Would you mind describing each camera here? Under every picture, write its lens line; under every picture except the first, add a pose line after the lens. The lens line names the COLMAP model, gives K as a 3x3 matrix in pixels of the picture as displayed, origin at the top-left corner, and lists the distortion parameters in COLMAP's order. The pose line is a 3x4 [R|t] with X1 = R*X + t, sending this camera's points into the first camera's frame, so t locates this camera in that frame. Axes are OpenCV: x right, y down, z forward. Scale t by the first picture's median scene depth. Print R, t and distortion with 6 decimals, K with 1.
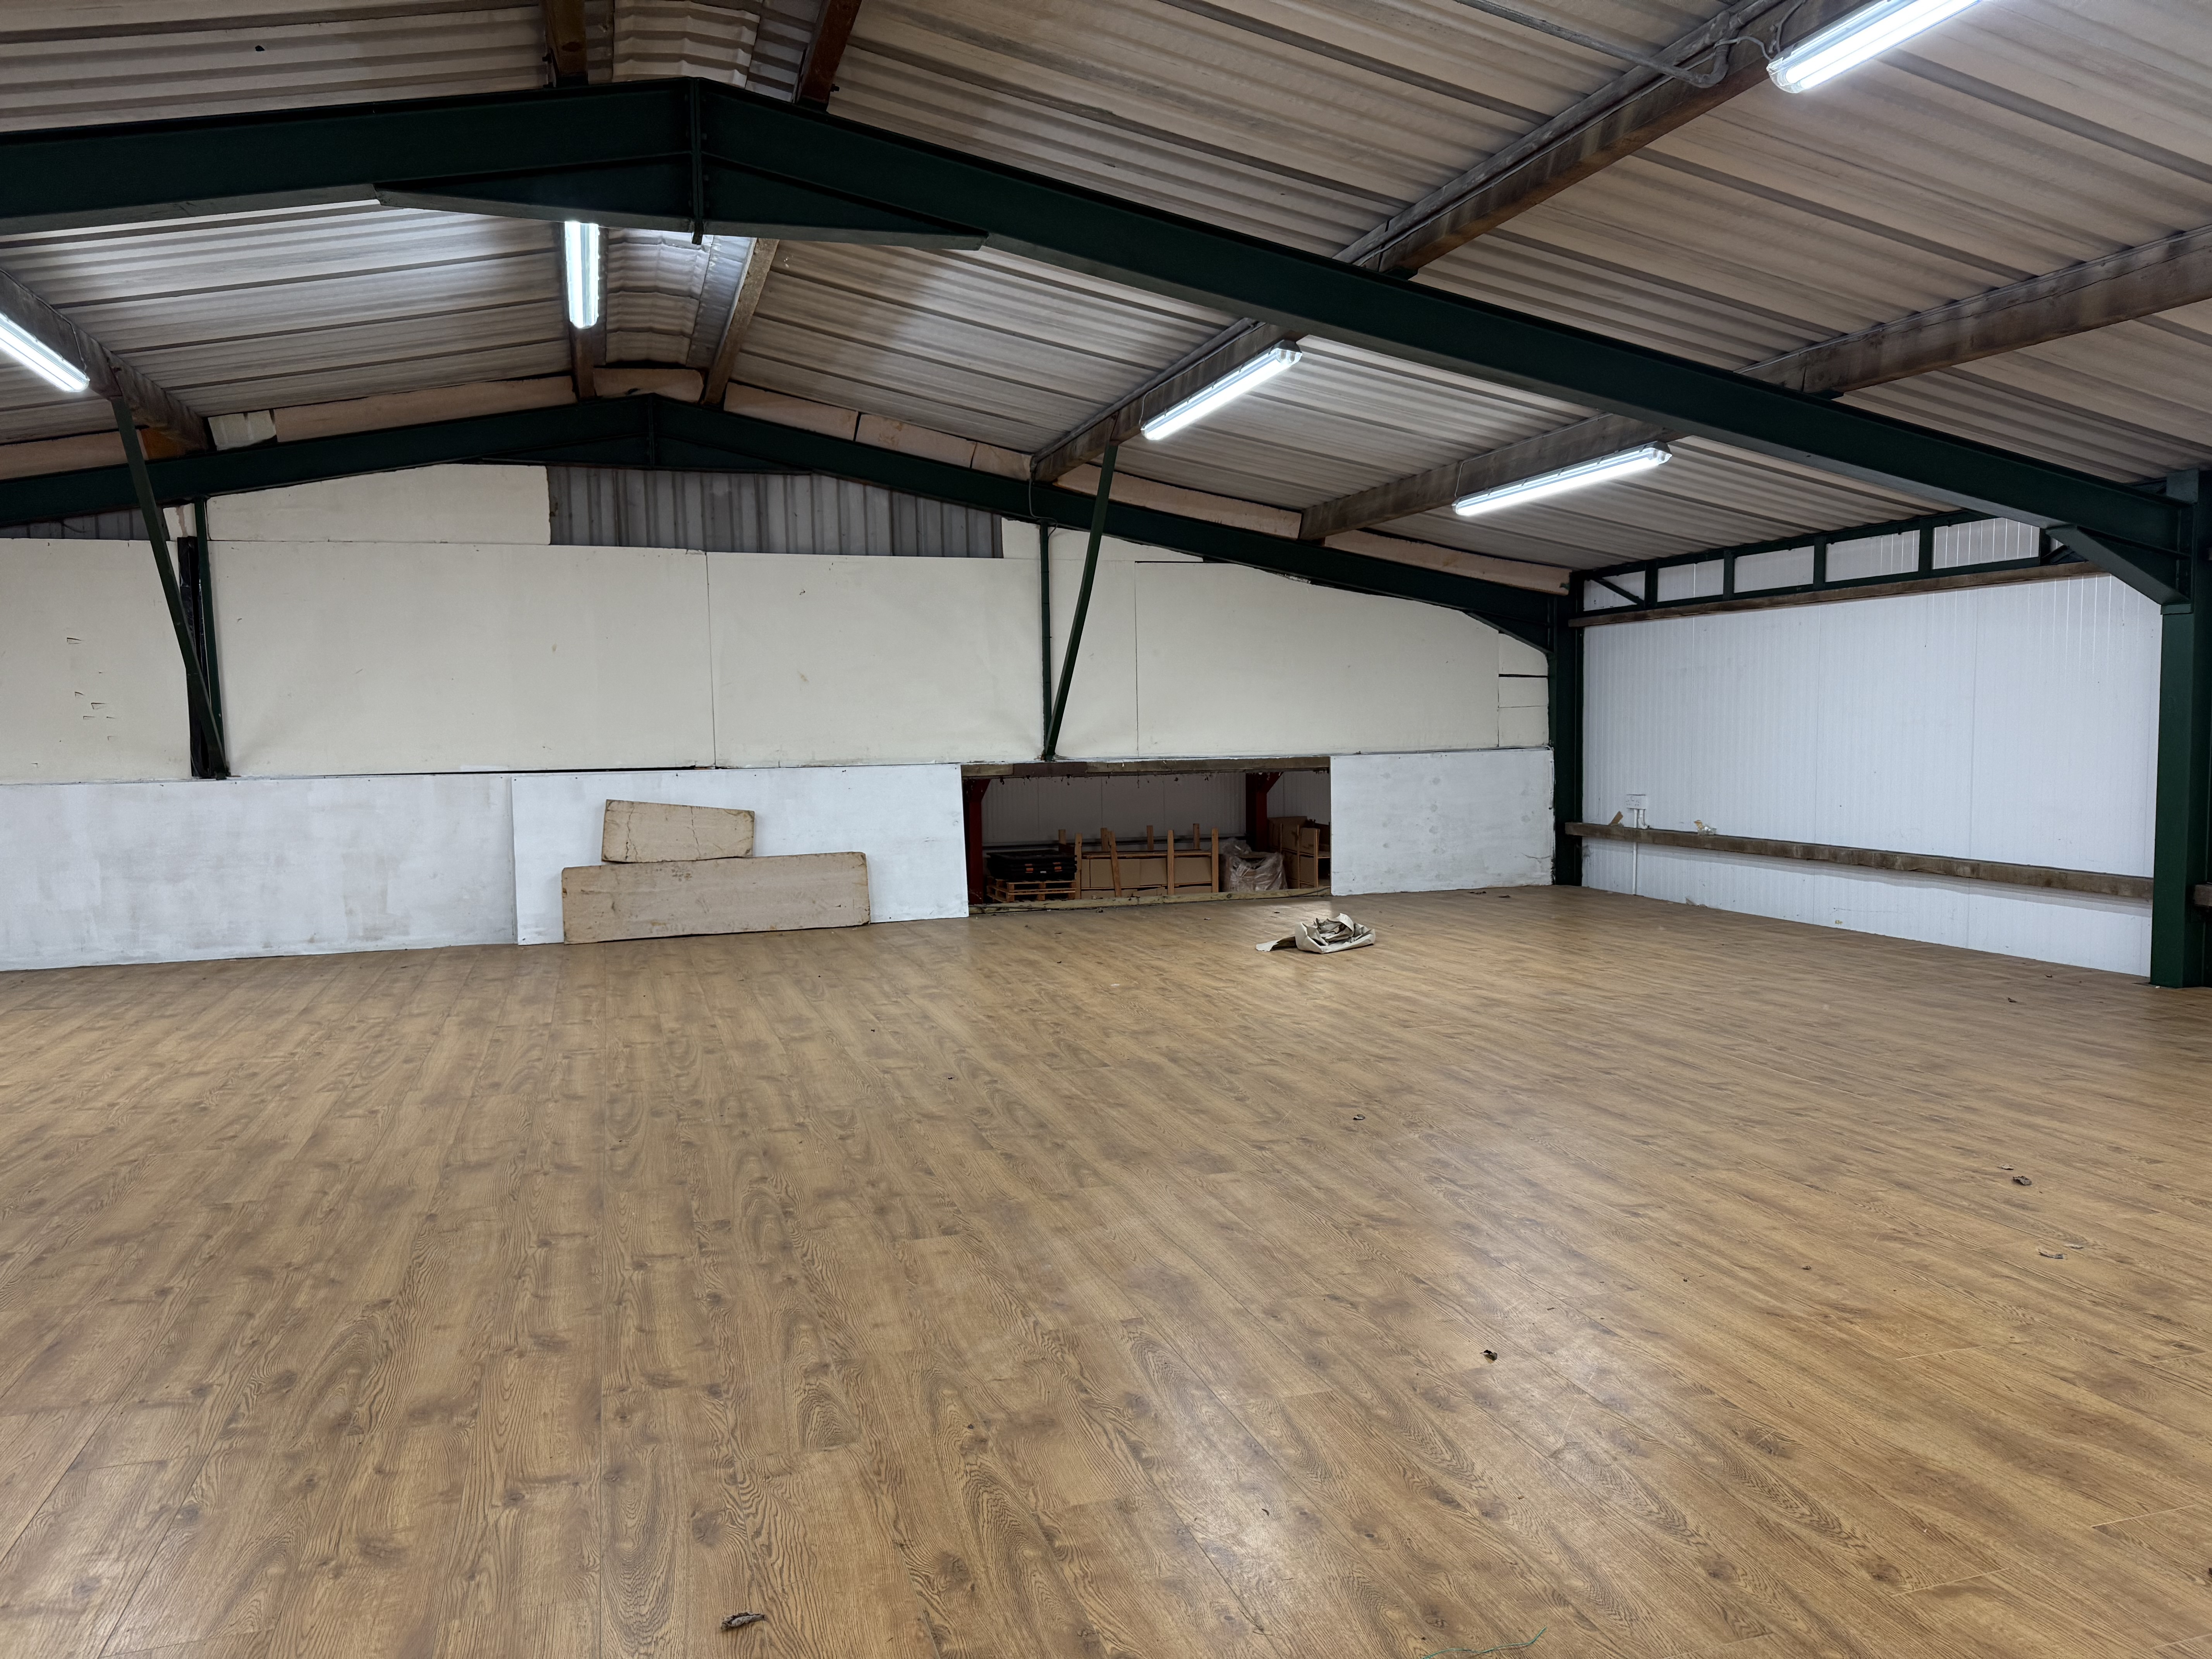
lens RADIAL K [[1563.9, 0, 1107.6], [0, 1563.9, 862.7], [0, 0, 1]] dist [0.071741, -0.088939]
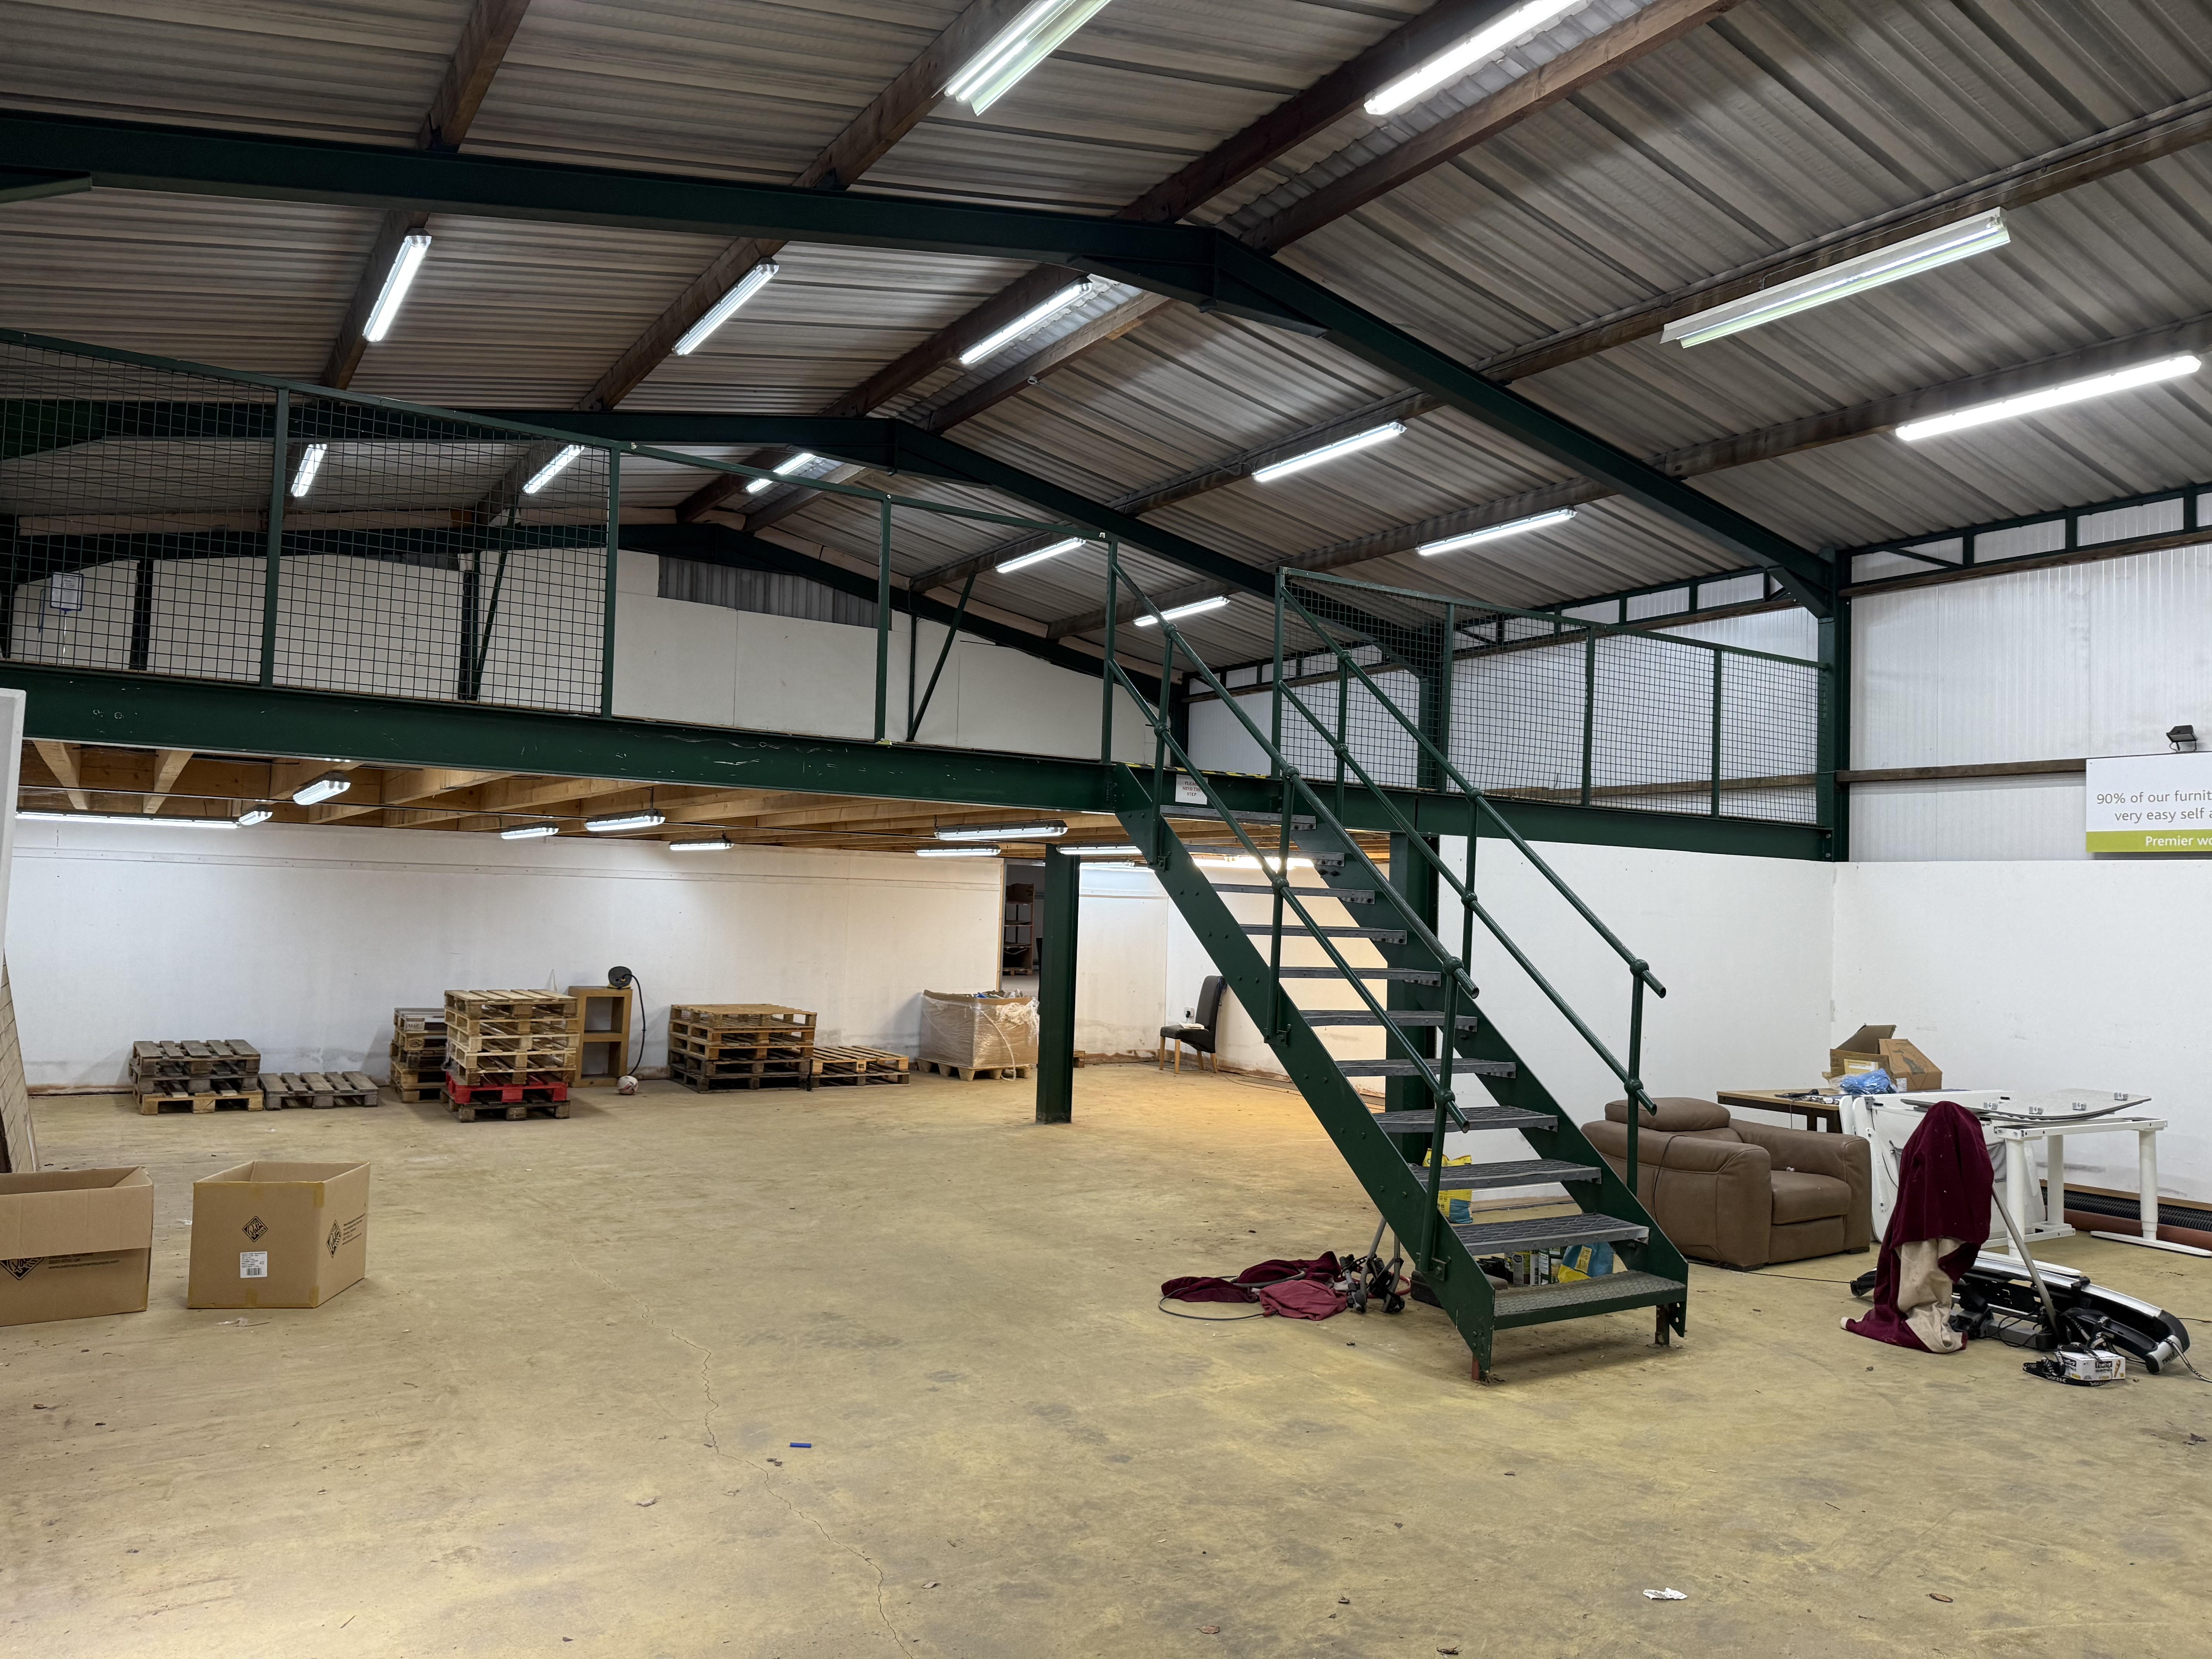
lens RADIAL K [[1563.9, 0, 1109.9], [0, 1563.9, 839.2], [0, 0, 1]] dist [0.071741, -0.088939]
pose [[0.966846, 0.062690, 0.247545, -0.306968], [-0.029807, 0.990476, -0.134417, 0.341393], [-0.253614, 0.122582, 0.959507, -0.949333]]
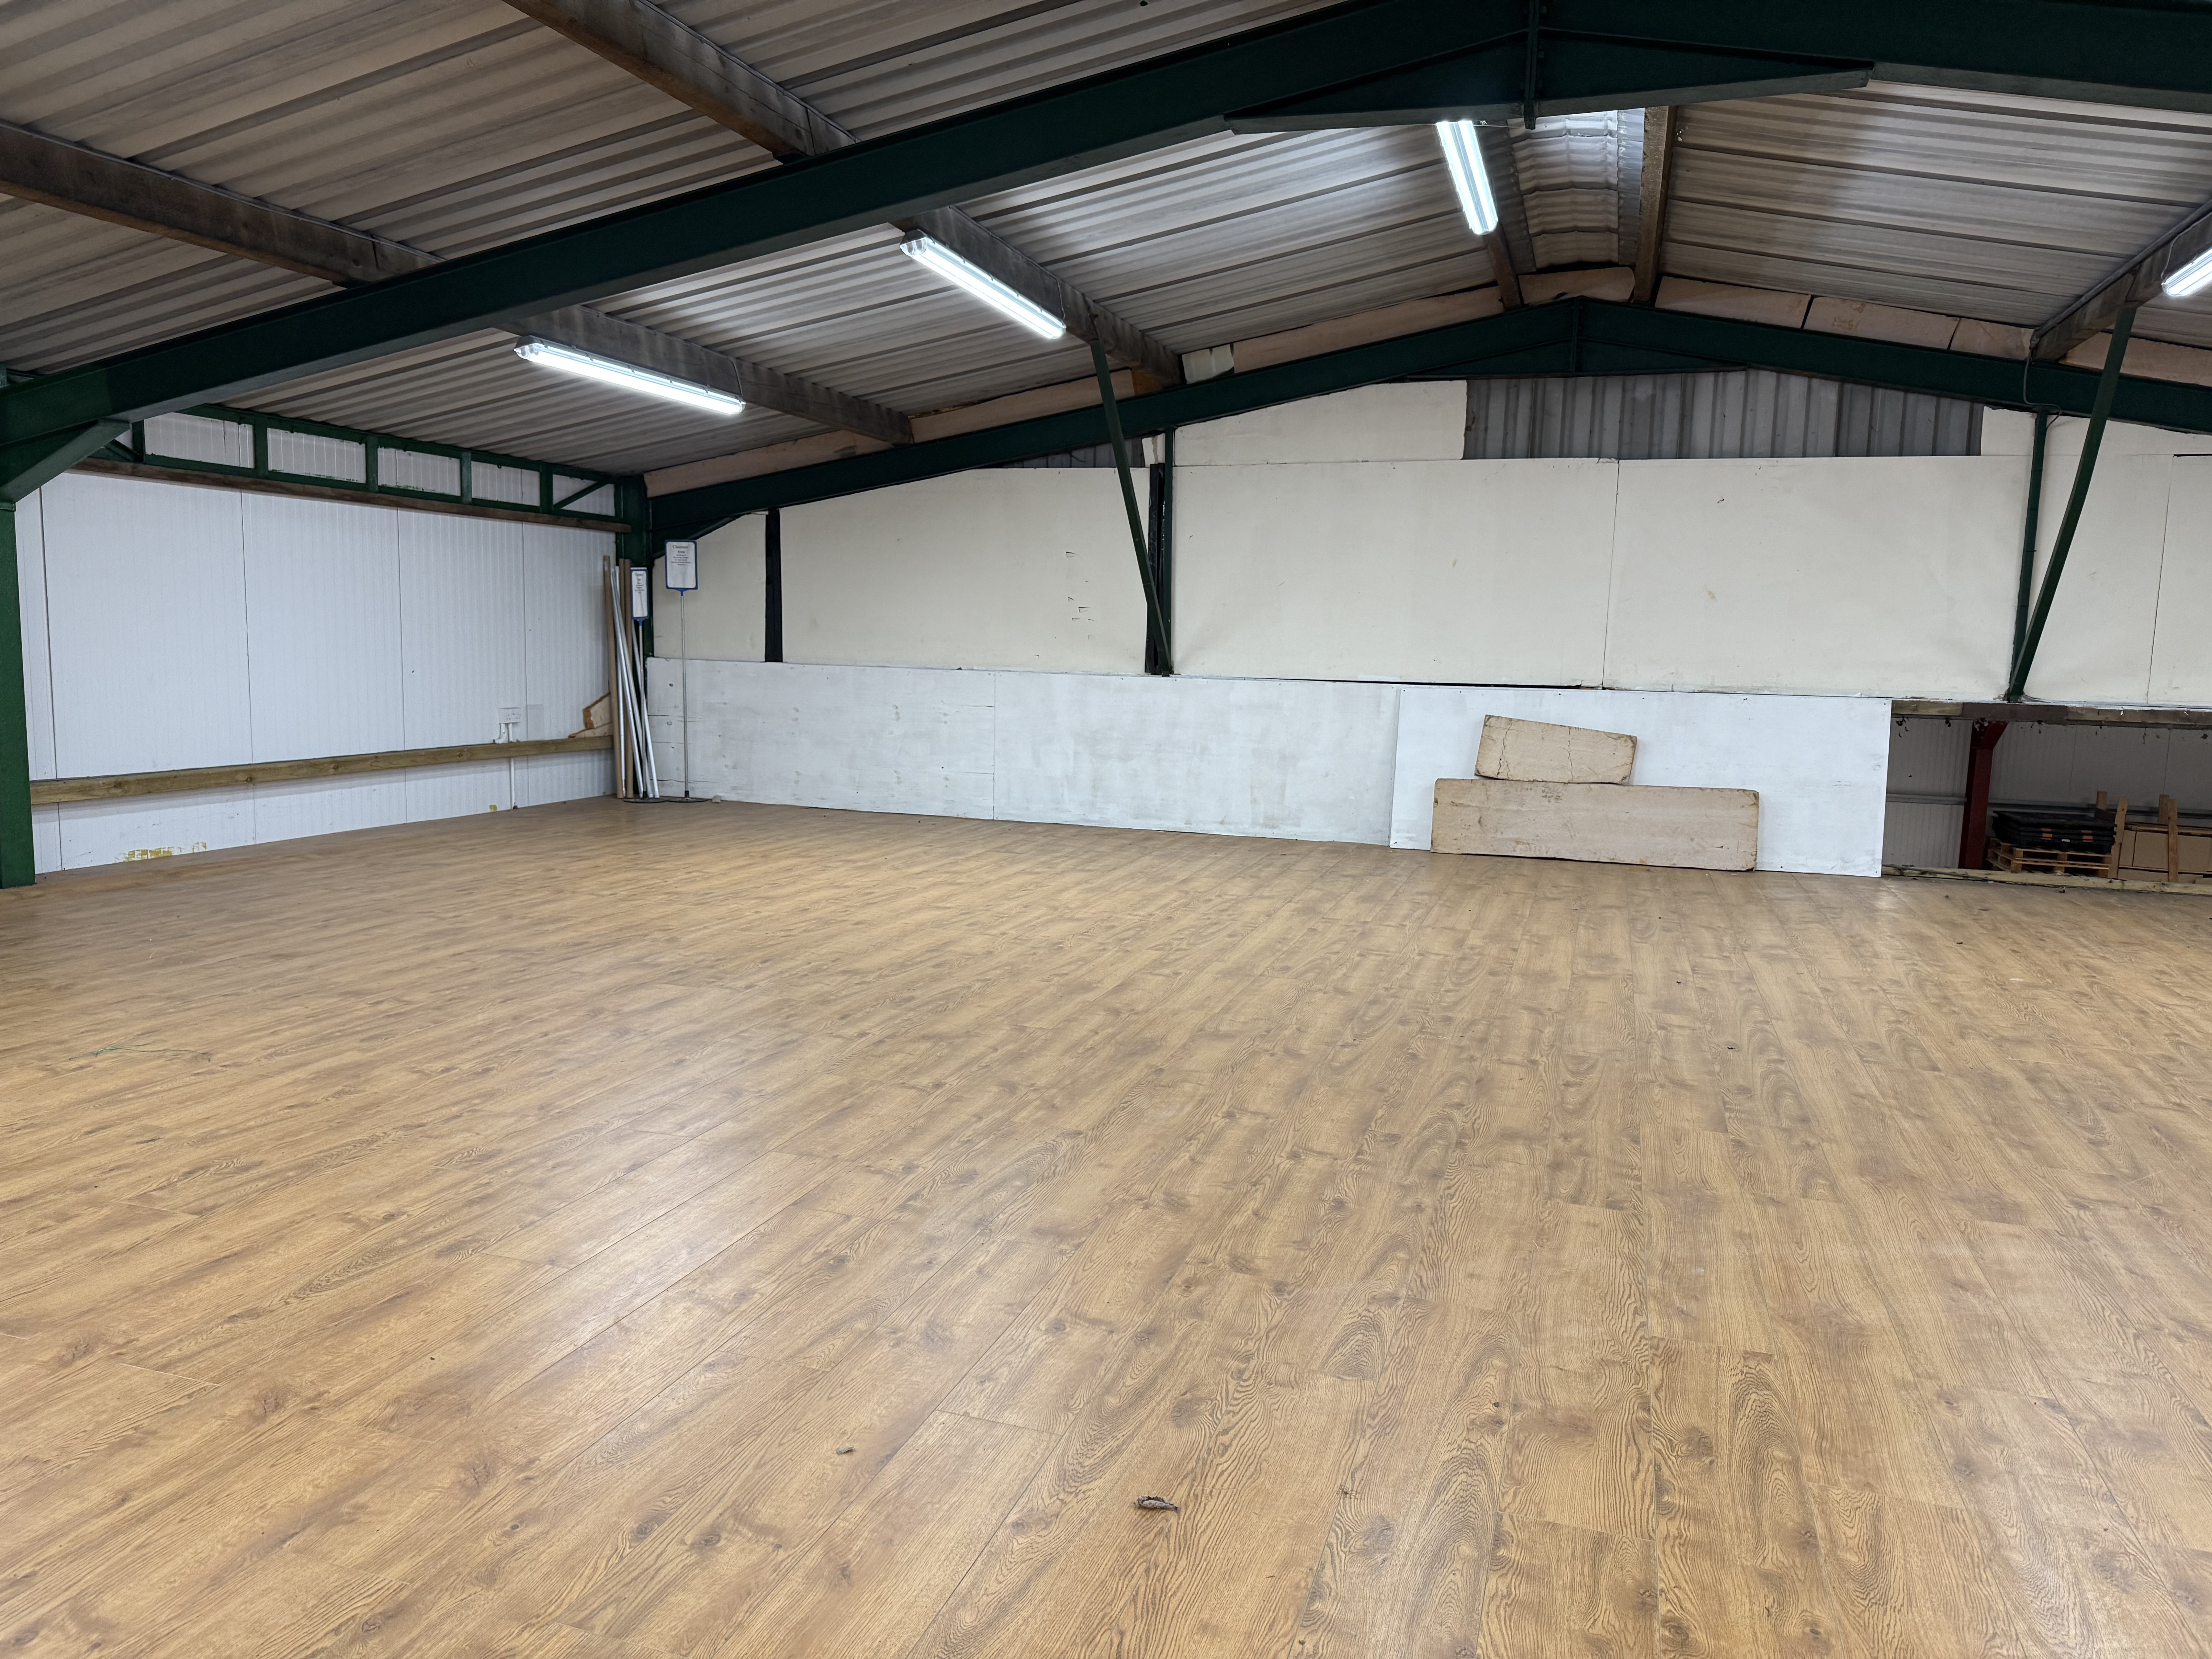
lens RADIAL K [[1563.9, 0, 1113.9], [0, 1563.9, 852.1], [0, 0, 1]] dist [0.071741, -0.088939]
pose [[0.809141, 0.115636, -0.576125, 0.085269], [-0.092183, 0.993286, 0.069899, -0.000952], [0.580339, -0.003449, 0.814368, 0.049860]]
